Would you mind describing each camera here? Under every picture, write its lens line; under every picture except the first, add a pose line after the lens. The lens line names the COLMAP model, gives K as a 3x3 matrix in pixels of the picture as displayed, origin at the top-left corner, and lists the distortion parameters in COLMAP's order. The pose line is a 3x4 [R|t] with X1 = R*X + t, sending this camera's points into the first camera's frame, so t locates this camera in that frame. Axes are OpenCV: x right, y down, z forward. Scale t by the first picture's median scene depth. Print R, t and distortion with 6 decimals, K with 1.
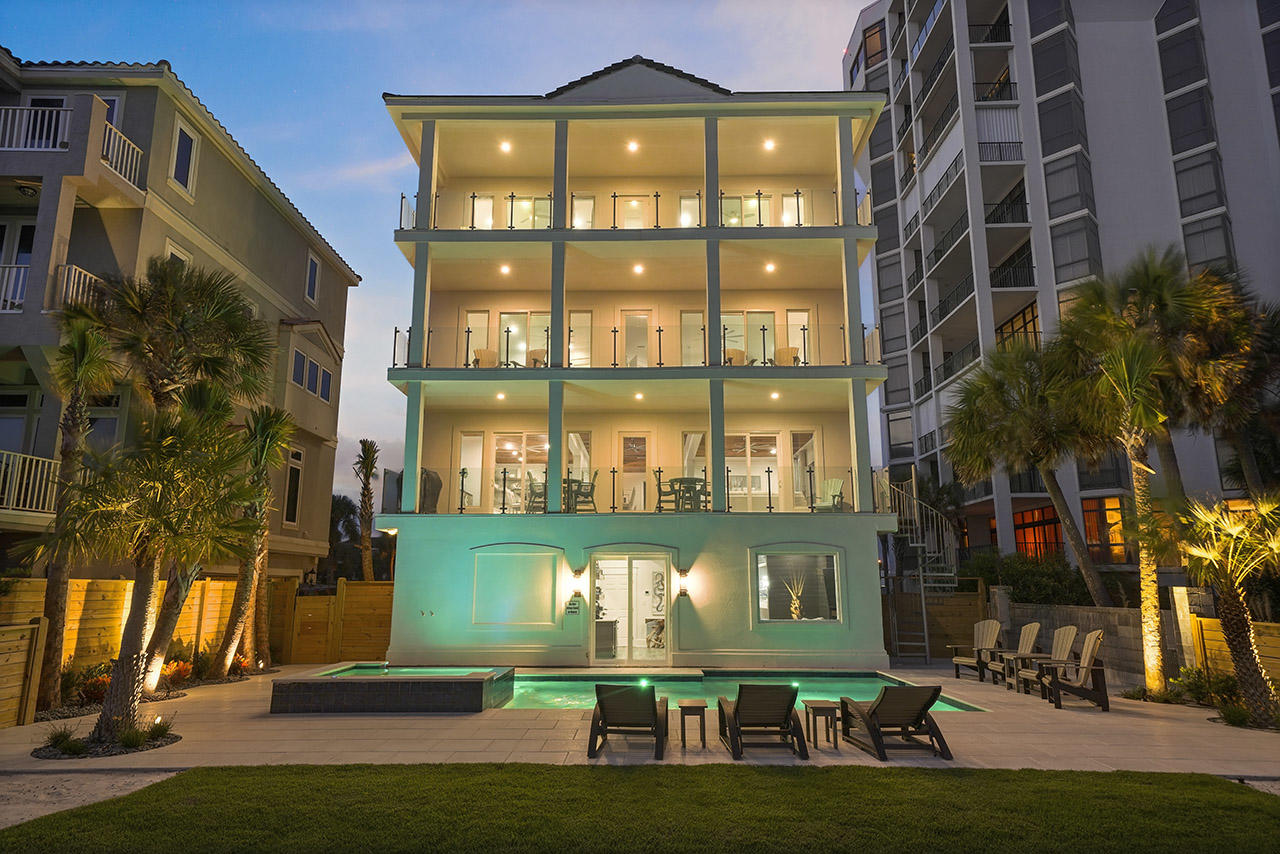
lens RADIAL K [[750.9, 0, 643.1], [0, 750.9, 434.2], [0, 0, 1]] dist [0.026838, 0.003719]
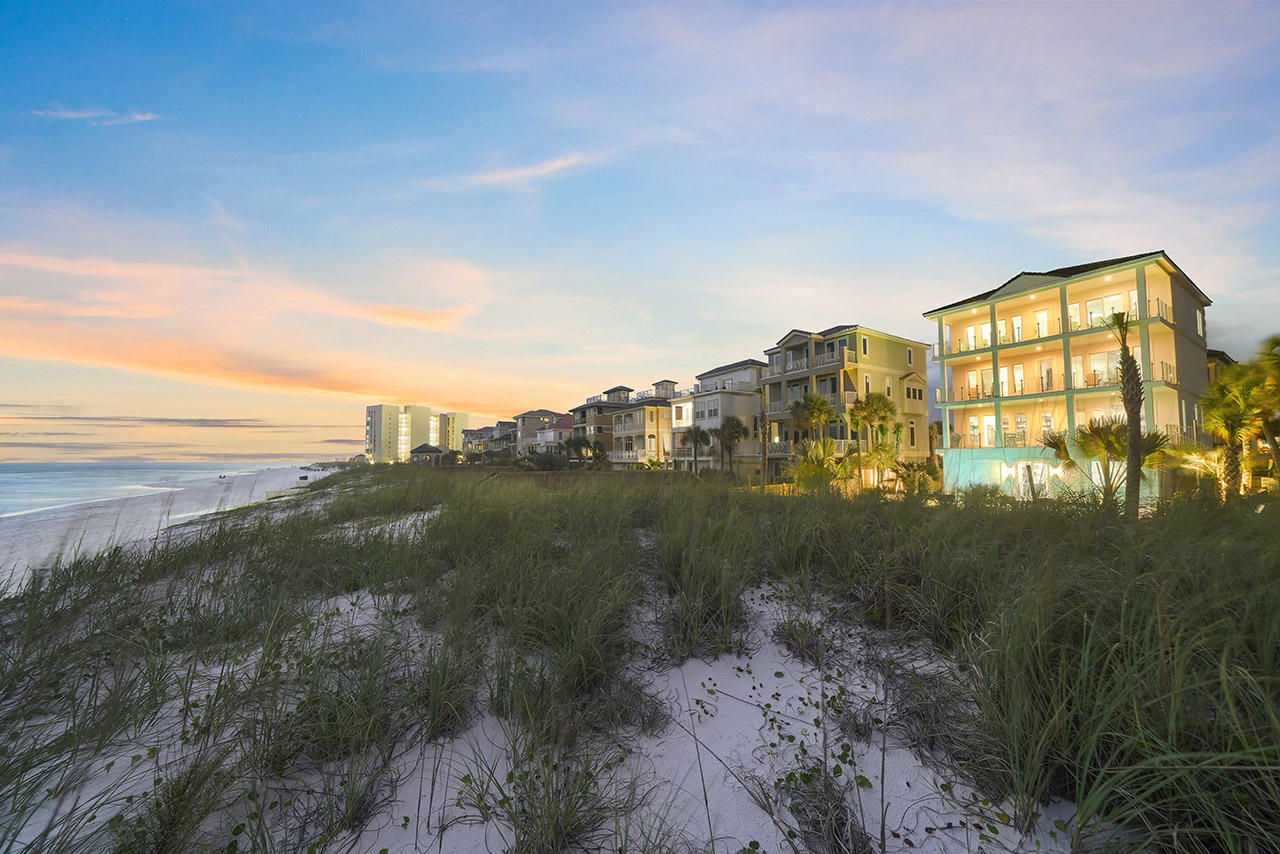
lens RADIAL K [[455.2, 0, 648.3], [0, 455.2, 439.5], [0, 0, 1]] dist [-0.000933, -0.000131]
pose [[0.549888, -0.041998, -0.834182, 0.588012], [0.175271, 0.982300, 0.066083, -0.273258], [0.816642, -0.182546, 0.547516, -1.058185]]
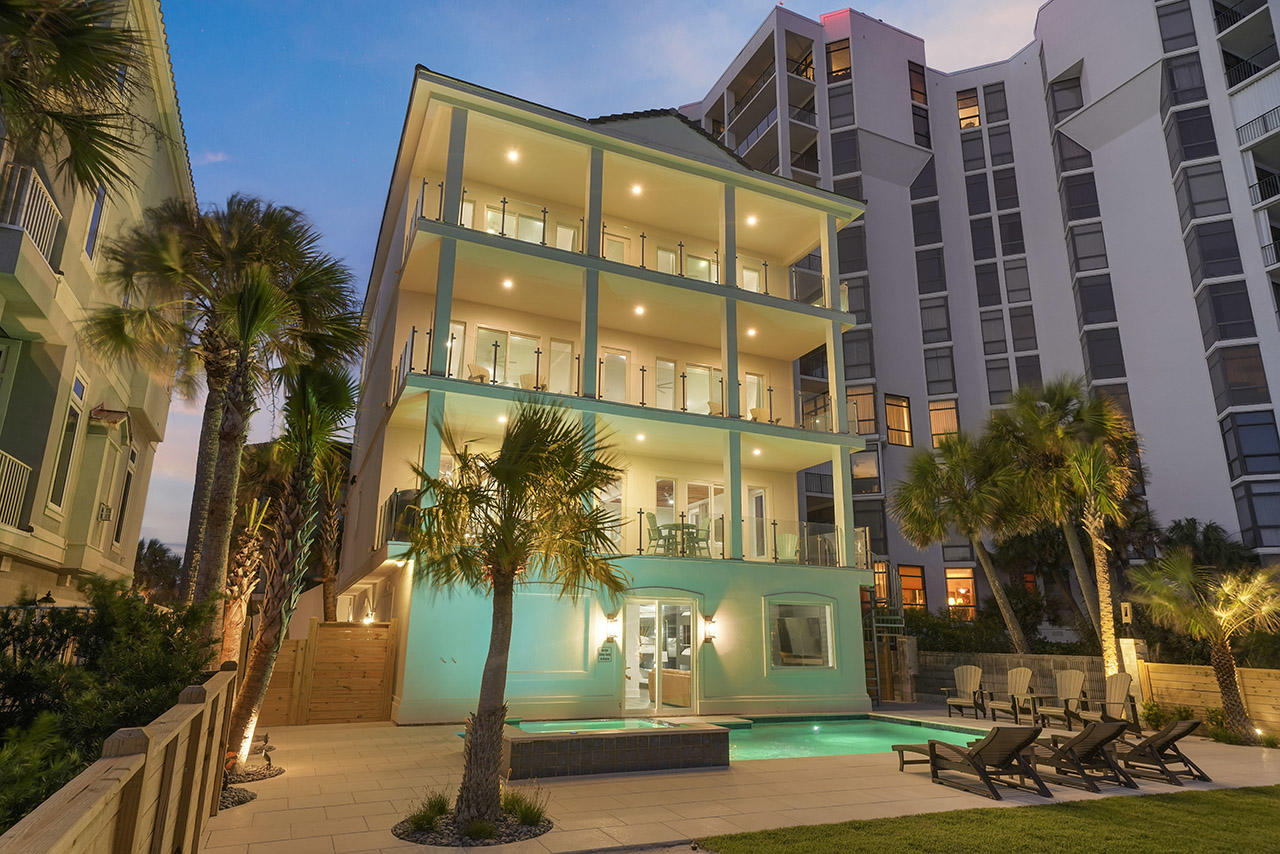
lens RADIAL K [[750.9, 0, 641.3], [0, 750.9, 435.6], [0, 0, 1]] dist [0.026838, 0.003719]
pose [[0.906055, 0.119621, 0.405900, -0.425227], [-0.095546, 0.992273, -0.079150, 0.026569], [-0.412232, 0.032932, 0.910484, 0.103210]]
